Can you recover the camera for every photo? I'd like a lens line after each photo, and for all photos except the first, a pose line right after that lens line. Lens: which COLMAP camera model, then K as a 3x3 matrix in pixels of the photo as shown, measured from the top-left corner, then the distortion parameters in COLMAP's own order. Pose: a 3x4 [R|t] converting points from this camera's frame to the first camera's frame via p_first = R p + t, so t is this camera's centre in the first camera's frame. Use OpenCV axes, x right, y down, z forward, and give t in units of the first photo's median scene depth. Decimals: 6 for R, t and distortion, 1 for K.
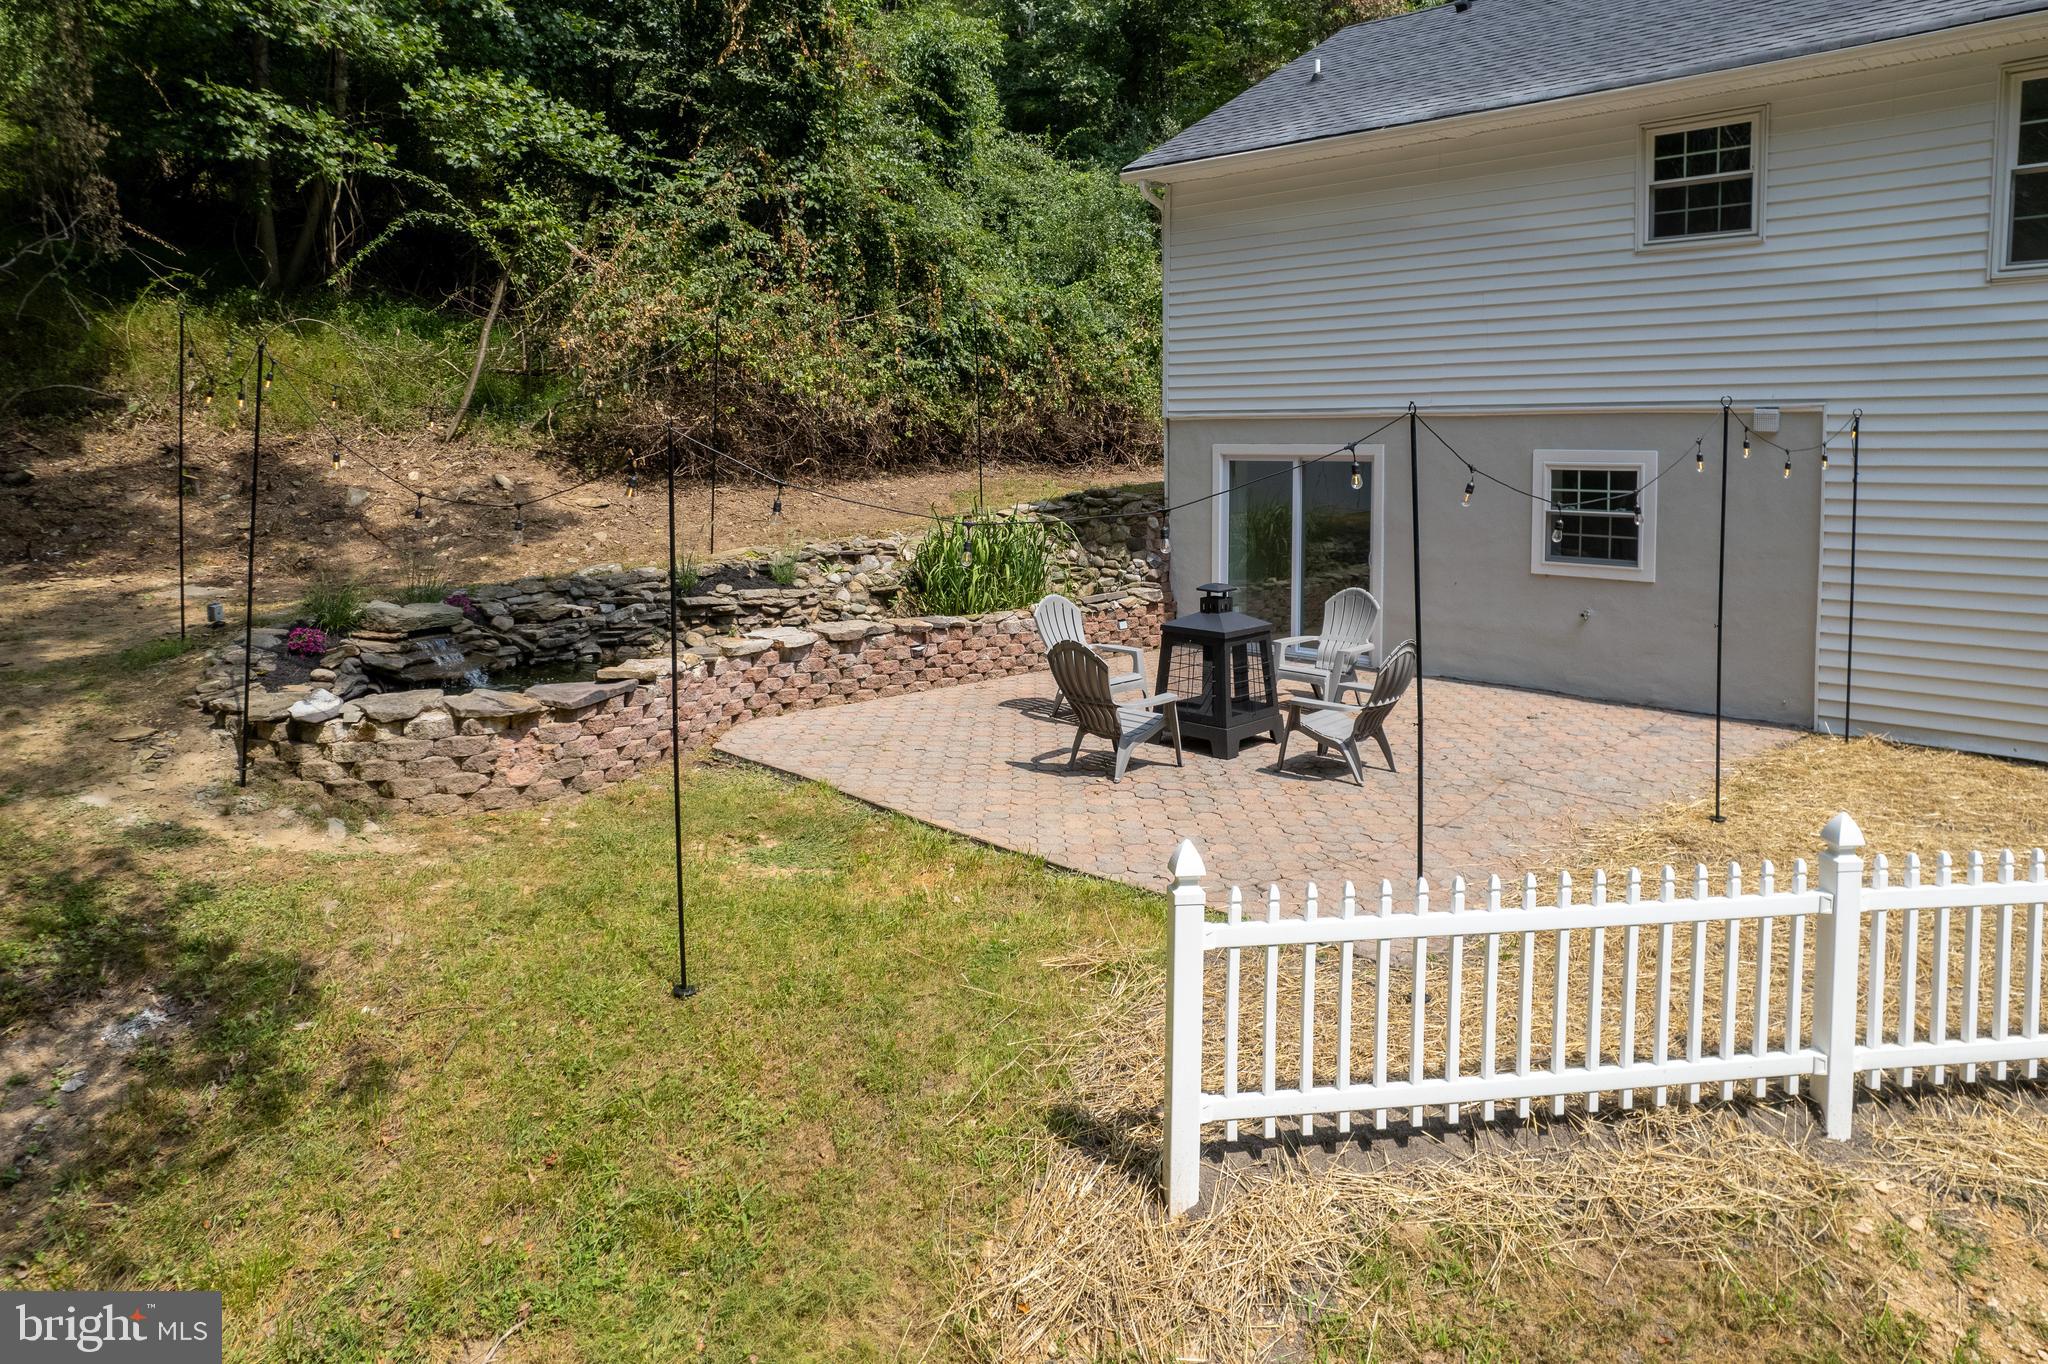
lens RADIAL K [[1375.8, 0, 1046.9], [0, 1375.8, 503.3], [0, 0, 1]] dist [-0.057659, 0.032800]
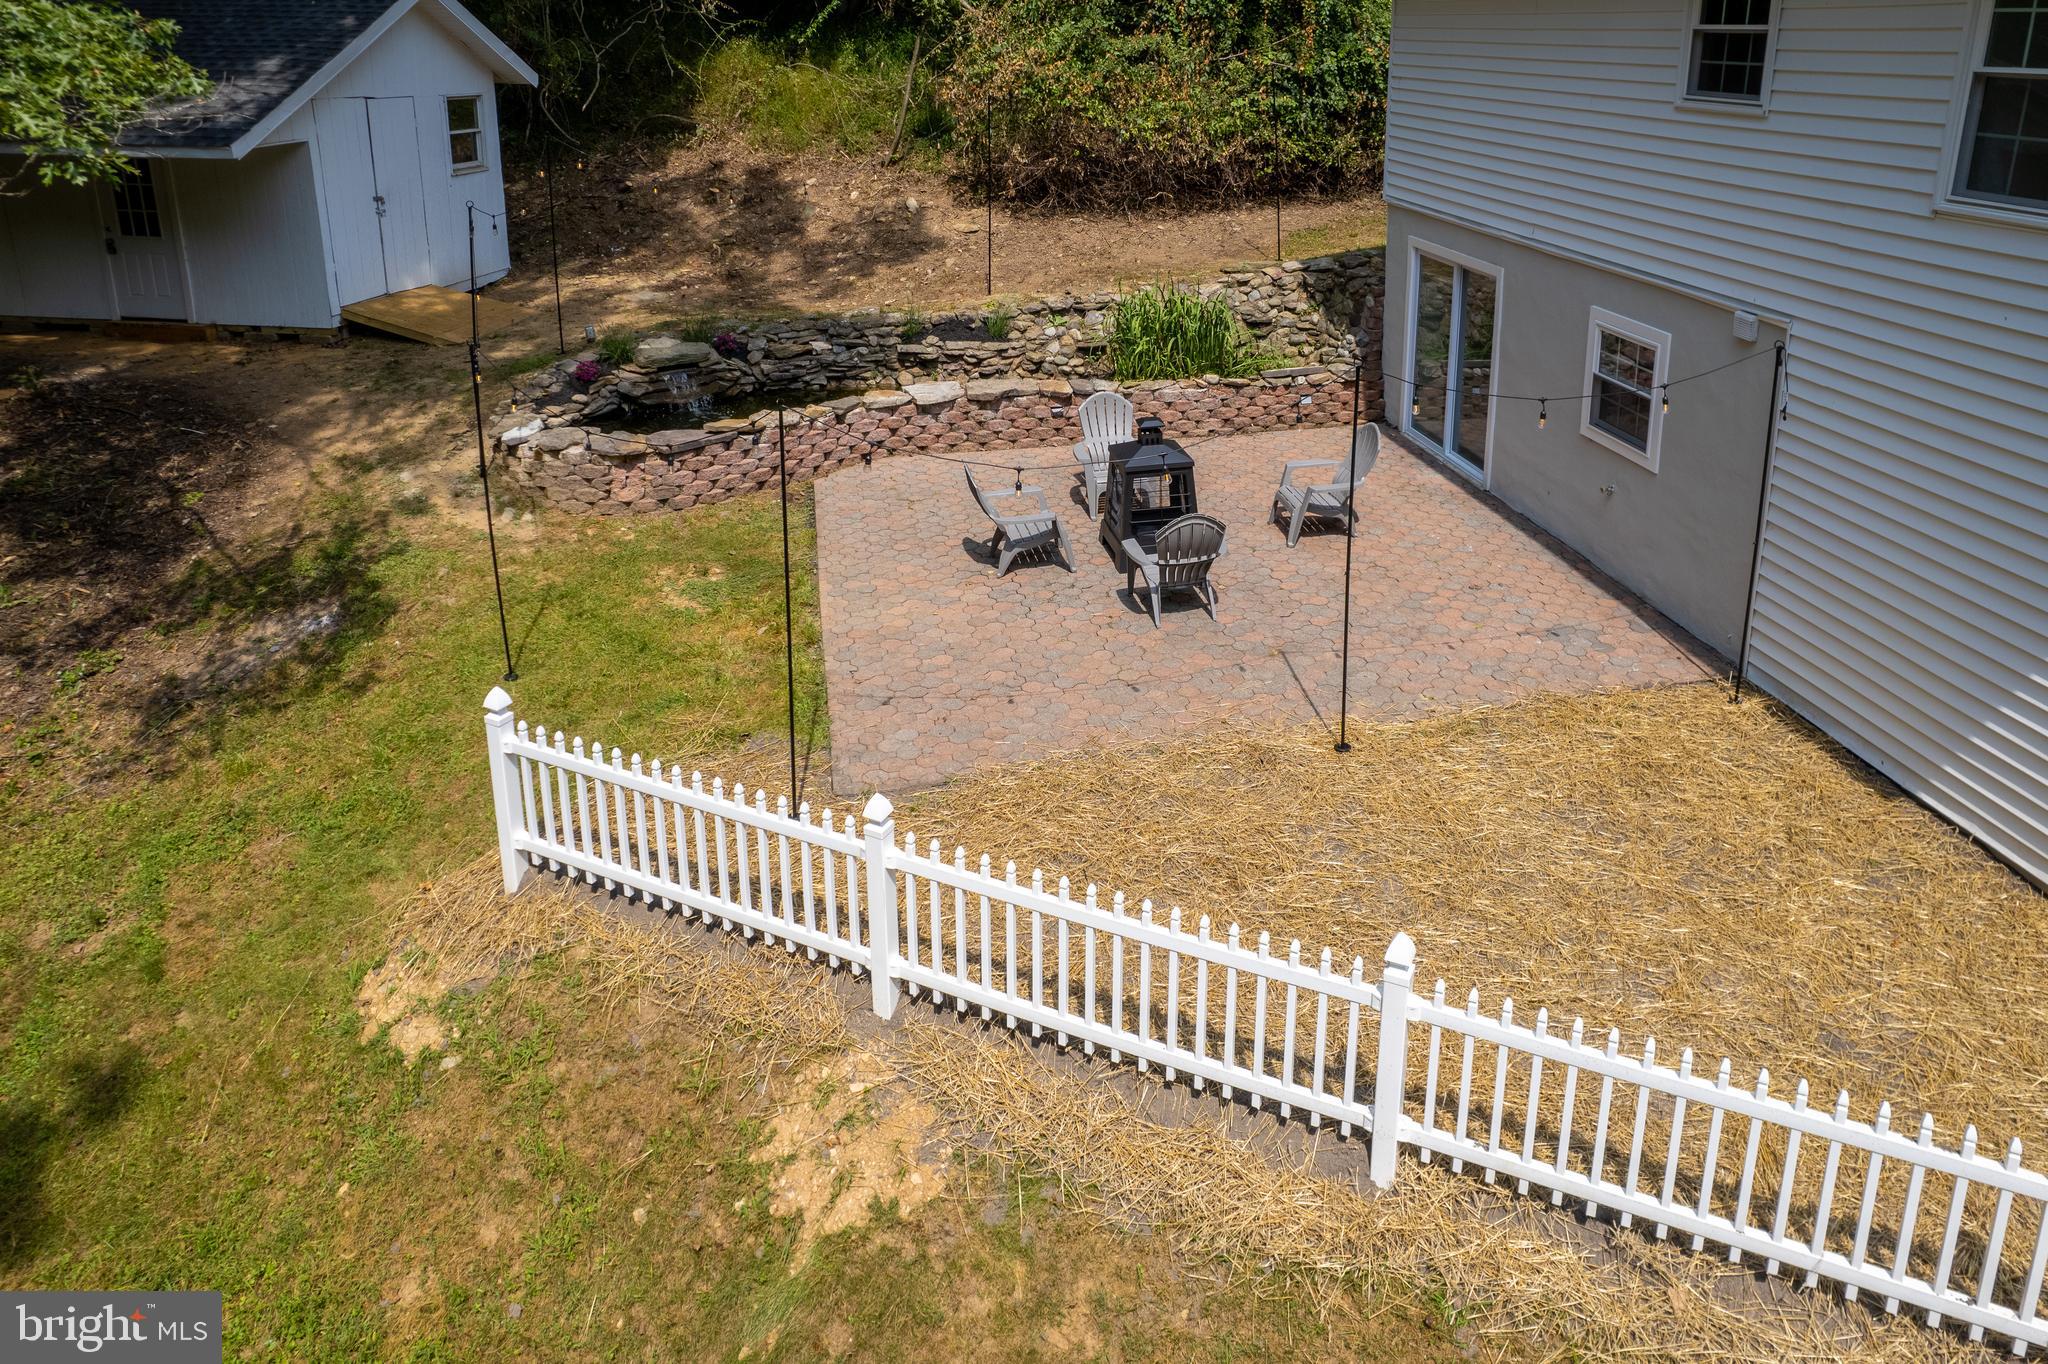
lens RADIAL K [[1375.8, 0, 1121.7], [0, 1375.8, 396.6], [0, 0, 1]] dist [-0.057659, 0.032800]
pose [[0.843211, 0.145297, -0.517574, 0.567187], [-0.027091, 0.973044, 0.229025, -0.179278], [0.536899, -0.179095, 0.824418, 0.055896]]
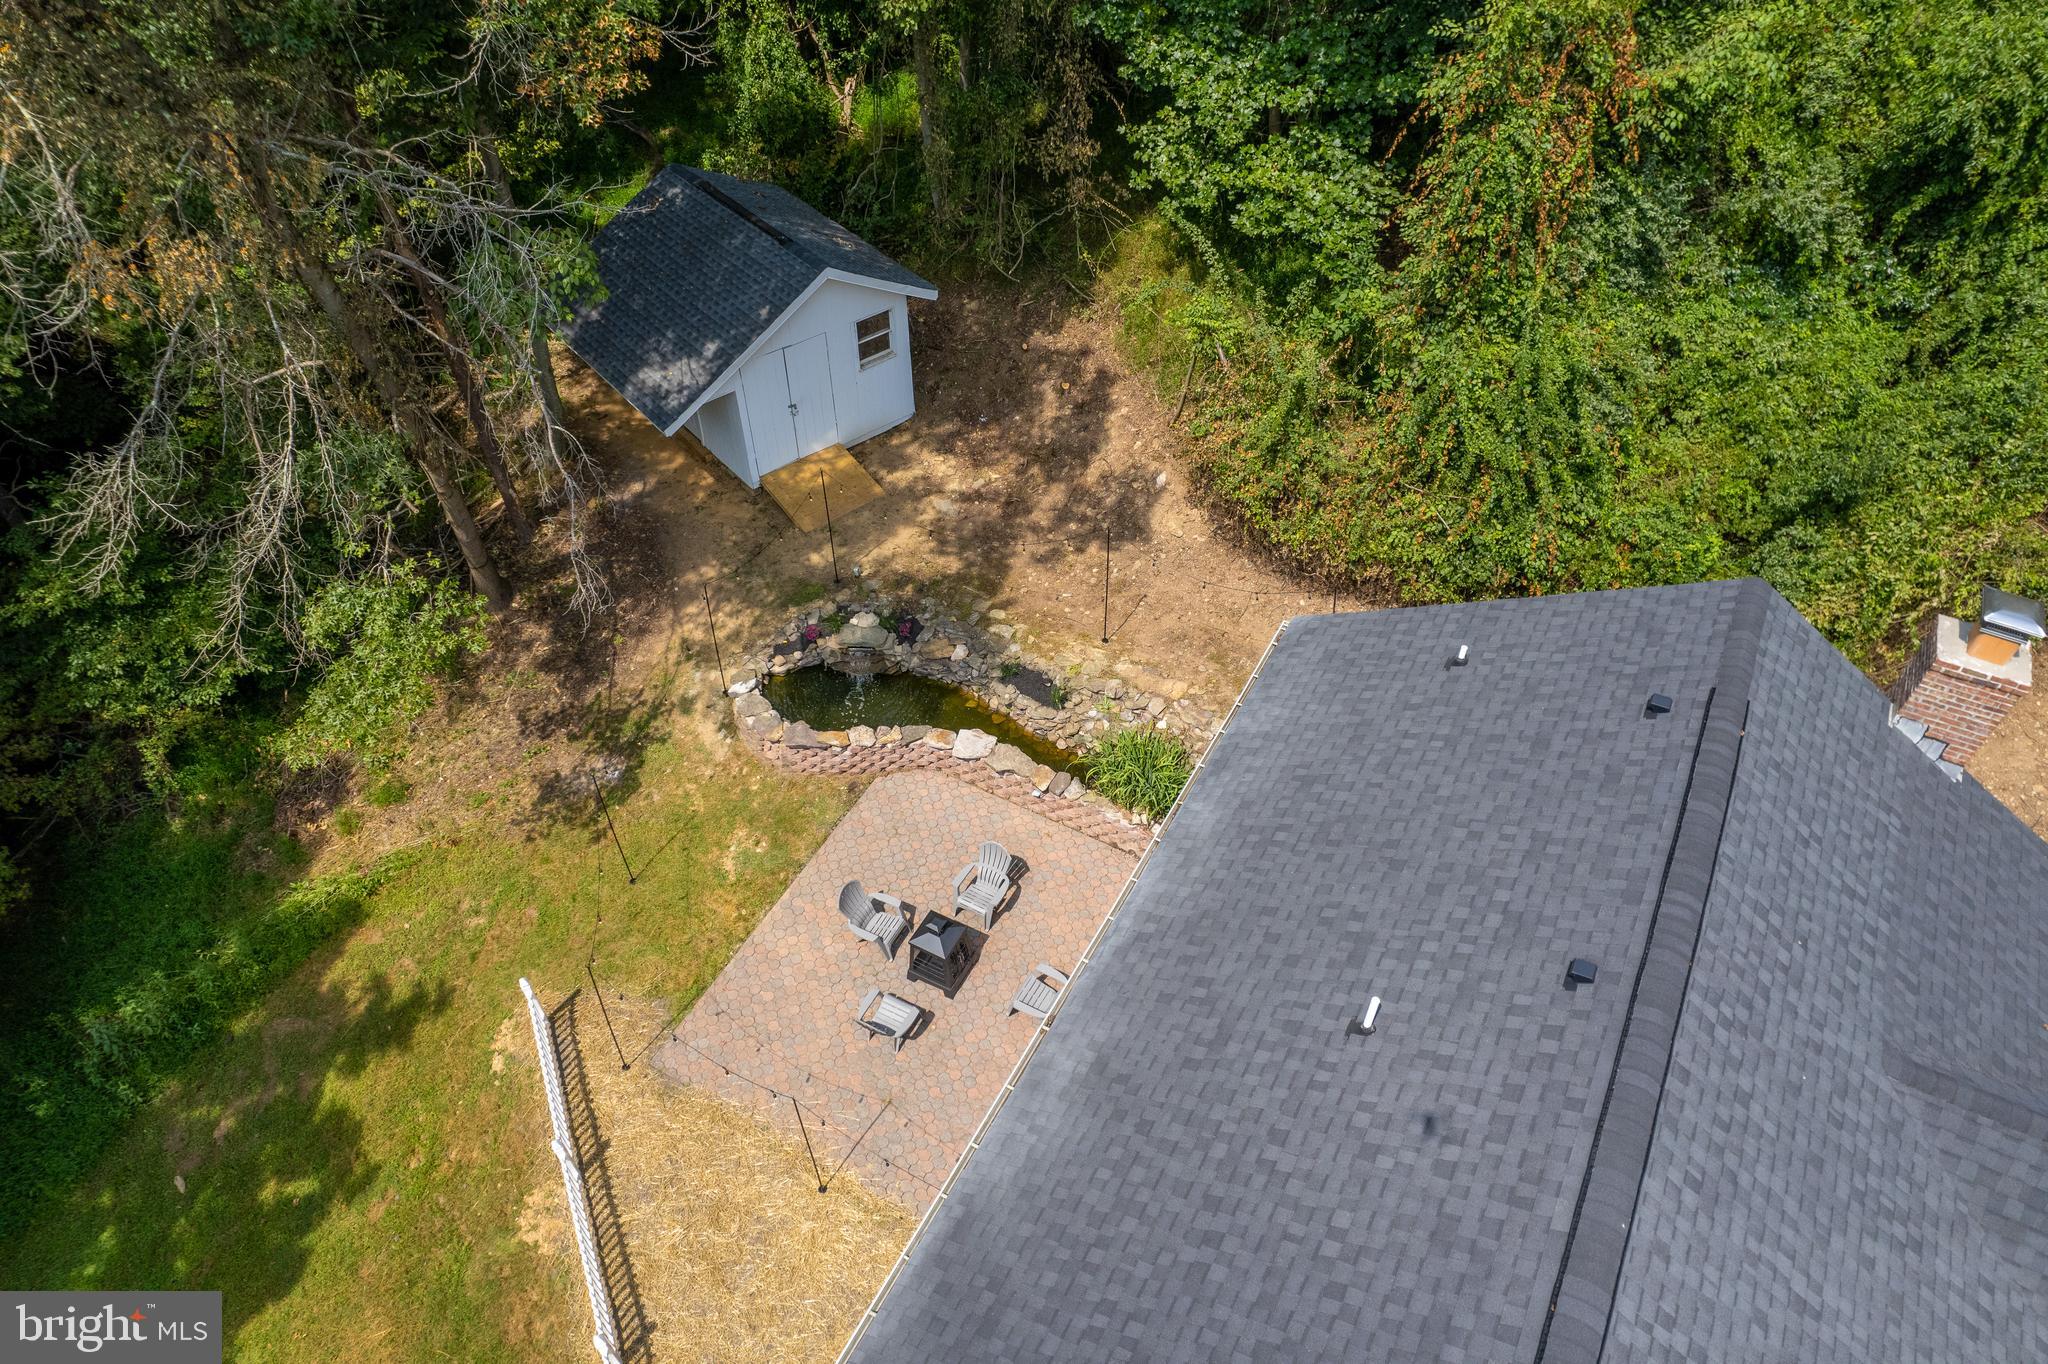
lens RADIAL K [[1336.3, 0, 1022.9], [0, 1336.3, 674.5], [0, 0, 1]] dist [-0.056044, 0.025492]
pose [[0.260792, 0.689690, -0.675511, 0.932890], [-0.031317, 0.705401, 0.708116, -1.188789], [0.964887, -0.163516, 0.205562, 0.667063]]
